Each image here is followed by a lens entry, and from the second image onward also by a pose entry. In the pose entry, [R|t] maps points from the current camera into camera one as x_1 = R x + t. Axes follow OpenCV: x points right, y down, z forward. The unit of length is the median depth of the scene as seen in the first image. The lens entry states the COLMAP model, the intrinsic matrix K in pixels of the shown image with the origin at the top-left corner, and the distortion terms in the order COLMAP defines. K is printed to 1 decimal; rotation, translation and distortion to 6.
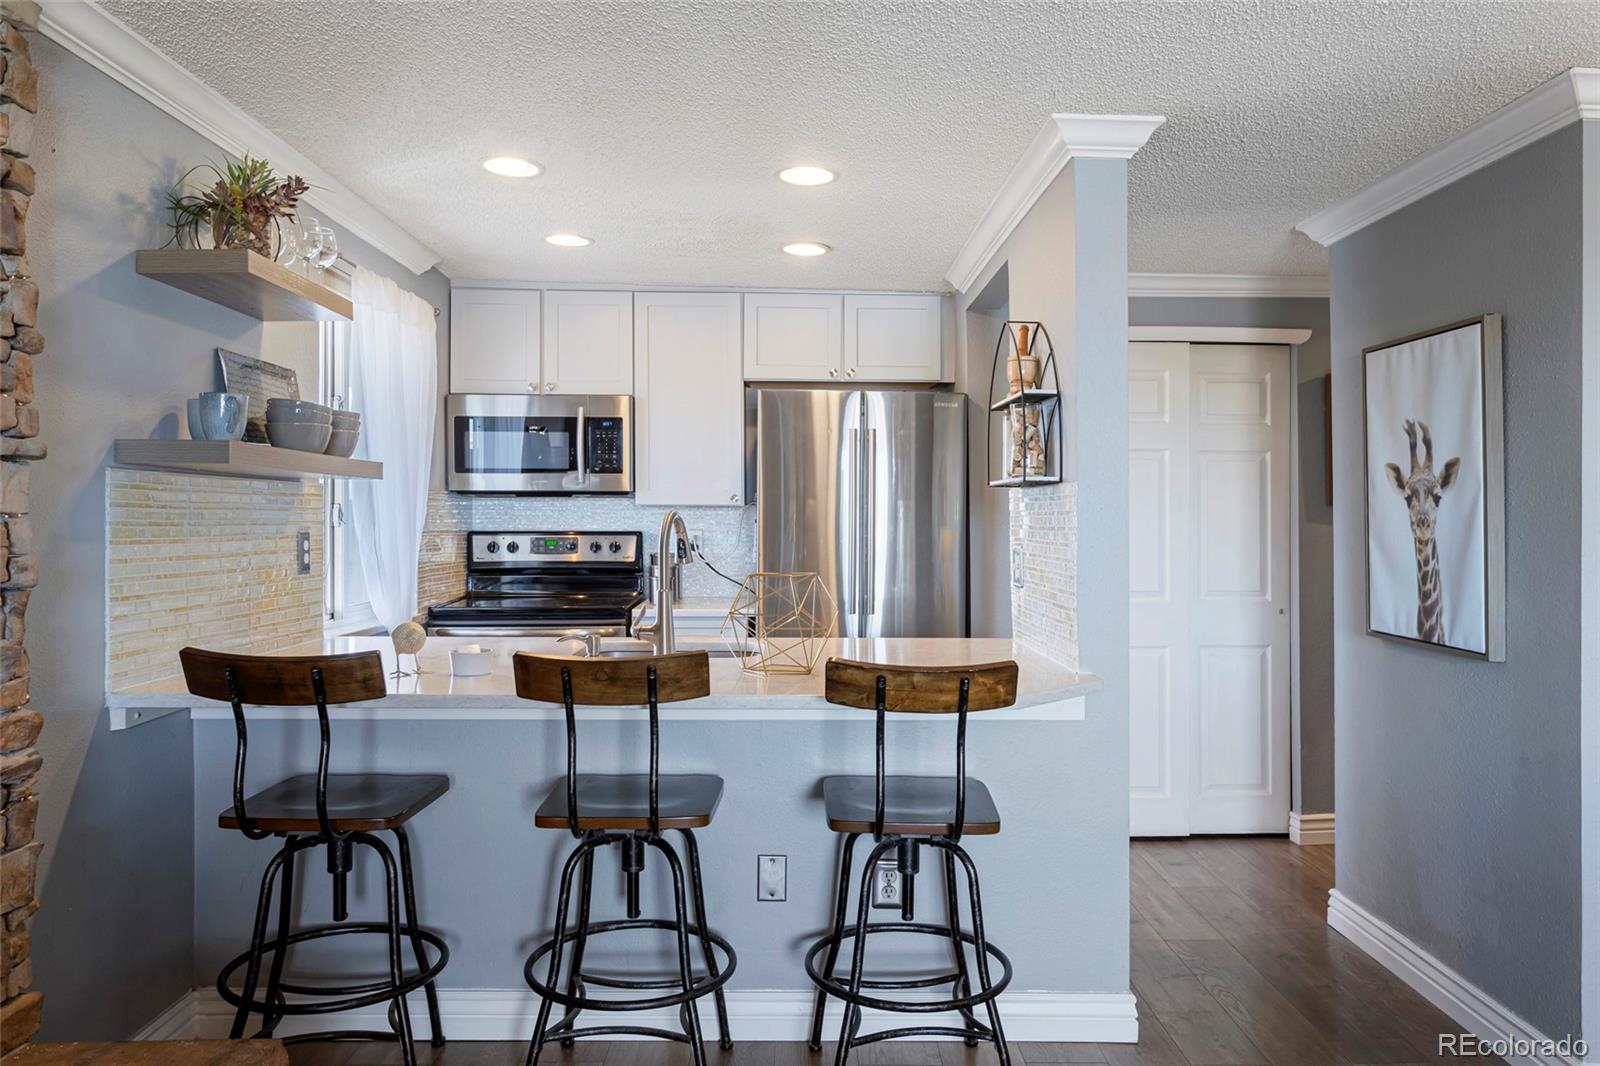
lens RADIAL K [[1120.0, 0, 855.8], [0, 1120.0, 541.8], [0, 0, 1]] dist [-0.000535, 0.001627]
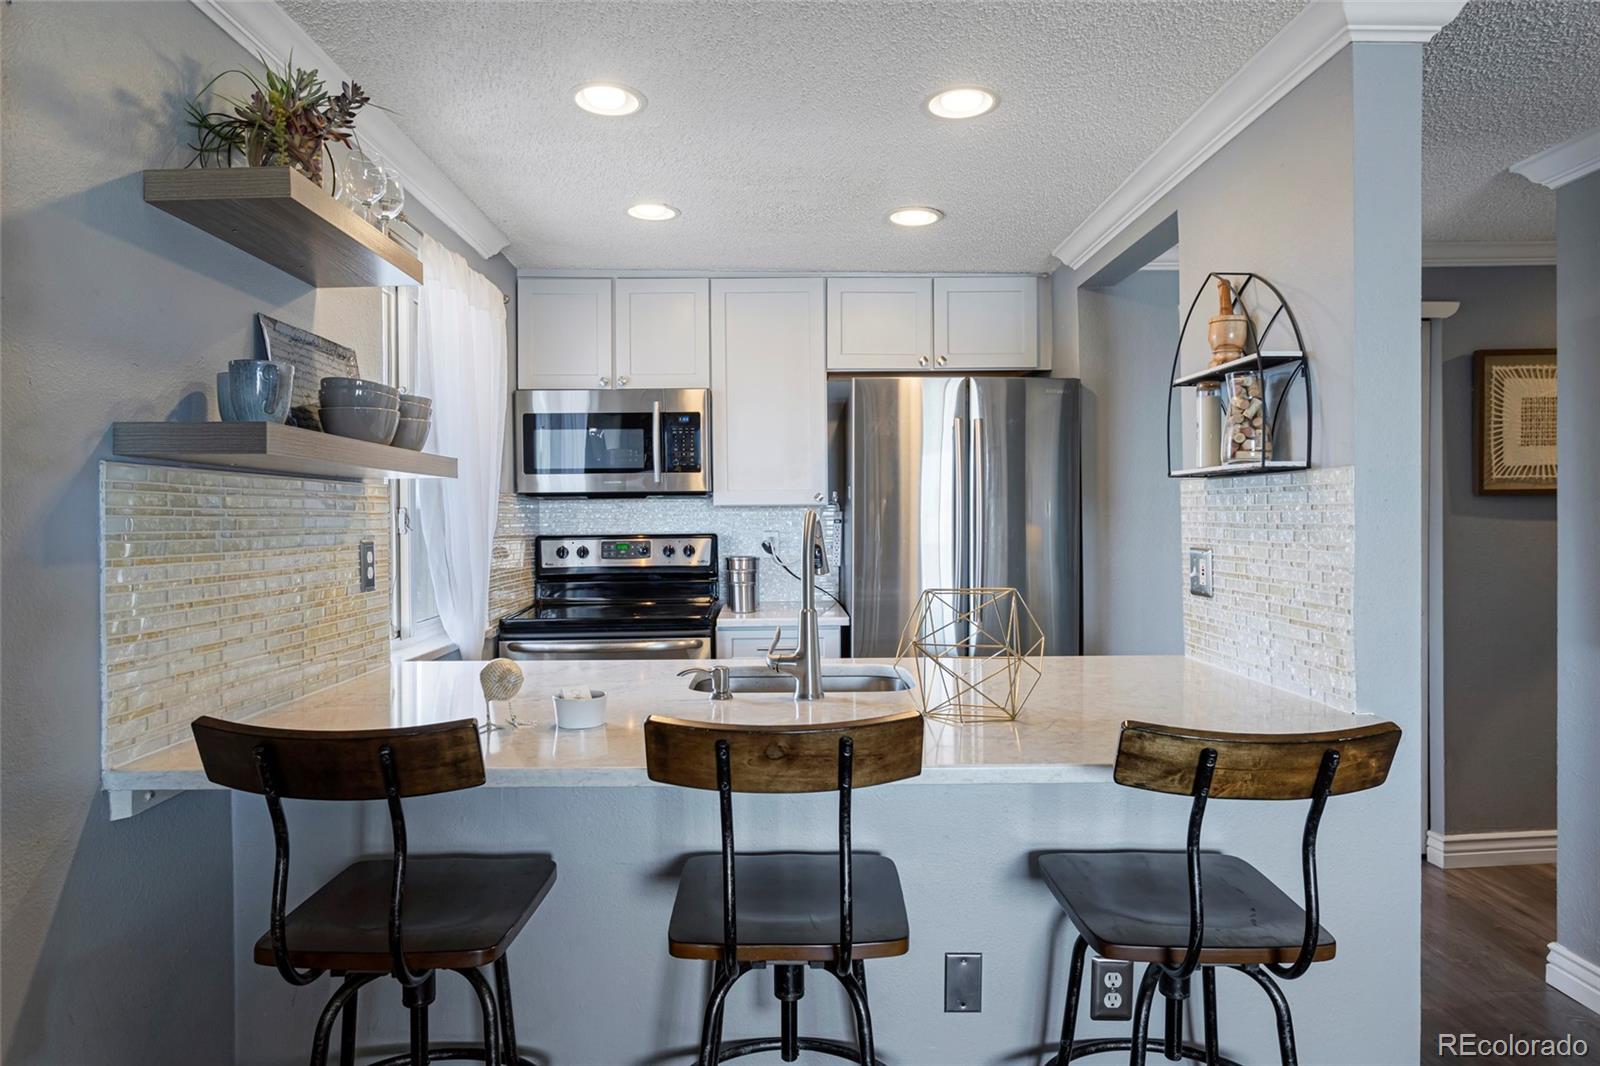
lens RADIAL K [[968.3, 0, 800.0], [0, 968.3, 533.0], [0, 0, 1]] dist [-0.007834, 0.000609]
pose [[0.999244, -0.012645, -0.036754, -0.138108], [0.012468, 0.999910, -0.005034, -0.007551], [0.036815, 0.004572, 0.999312, 0.280701]]
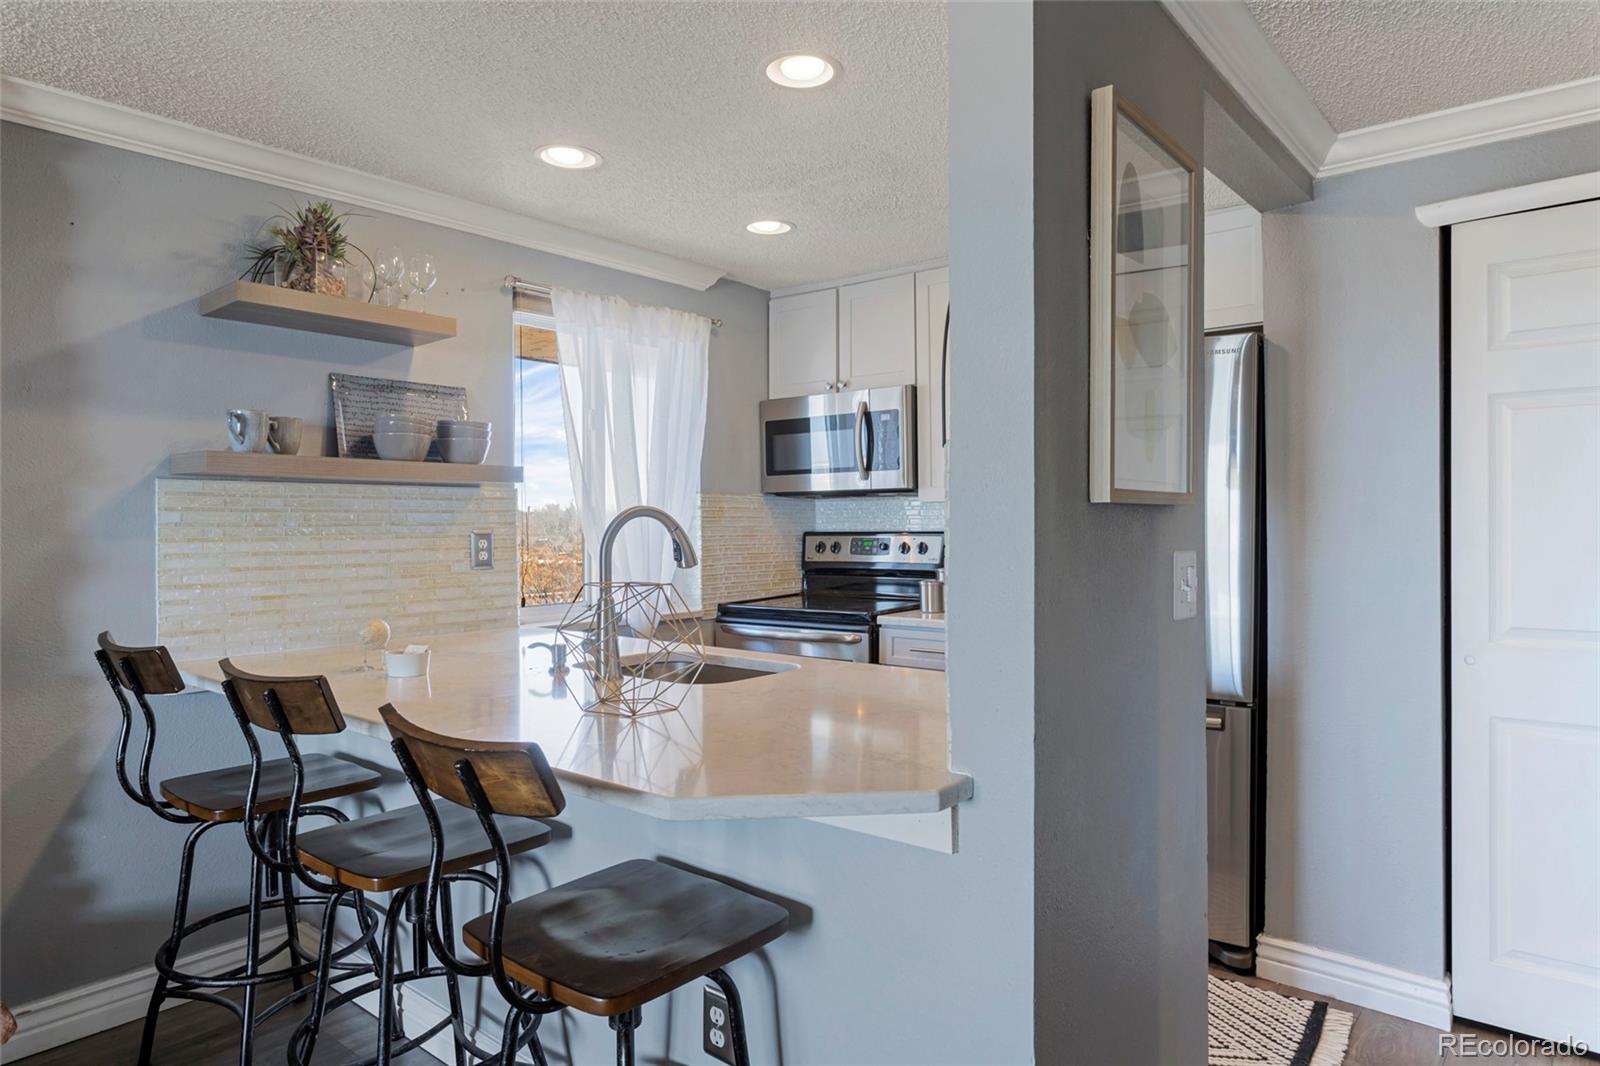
lens RADIAL K [[986.3, 0, 807.8], [0, 986.3, 534.1], [0, 0, 1]] dist [-0.003403, -0.000670]
pose [[0.740812, -0.000131, -0.671712, 0.411365], [-0.005707, 0.999963, -0.006489, -0.001976], [0.671688, 0.008641, 0.740784, 0.491521]]
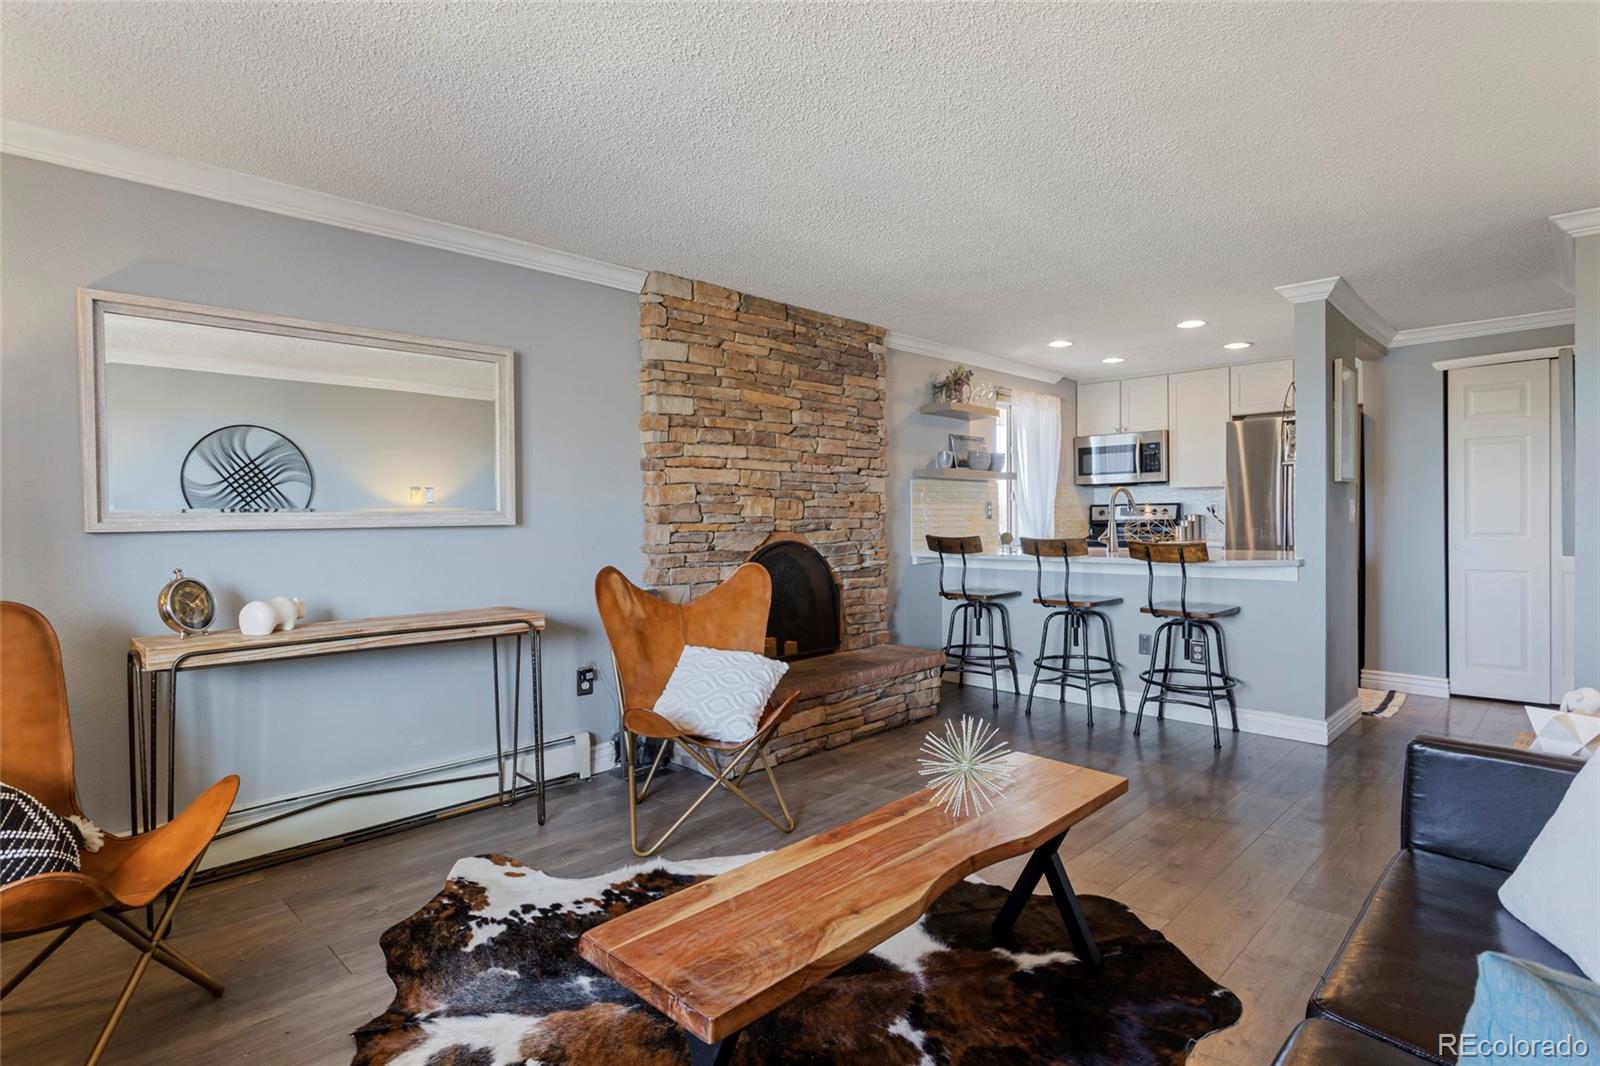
lens RADIAL K [[821.7, 0, 804.4], [0, 821.7, 531.7], [0, 0, 1]] dist [-0.013237, 0.000673]
pose [[0.677869, -0.001264, -0.735182, 0.574723], [0.000500, 0.999999, -0.001258, 0.059642], [0.735183, 0.000486, 0.677869, -0.542718]]
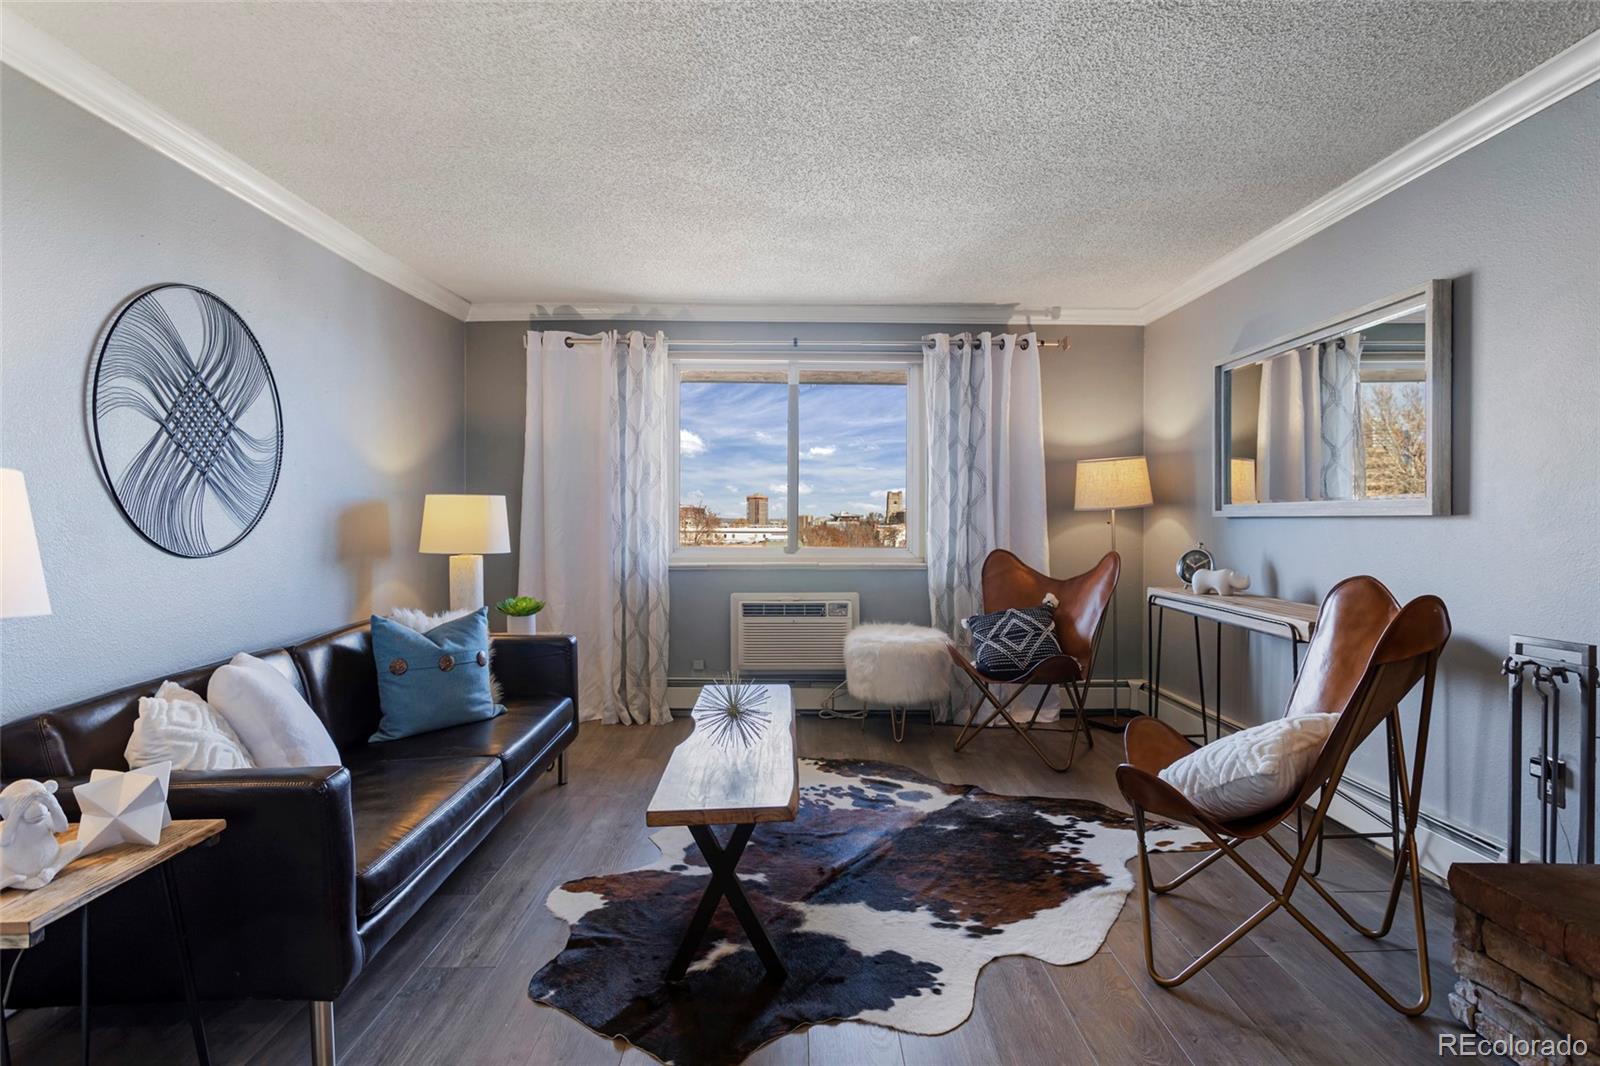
lens RADIAL K [[851.5, 0, 800.7], [0, 851.5, 523.6], [0, 0, 1]] dist [-0.000031, 0.001716]
pose [[-0.998883, -0.006484, 0.046795, 0.132696], [-0.005208, 0.999613, 0.027338, 0.039248], [-0.046954, 0.027064, -0.998530, 0.681570]]
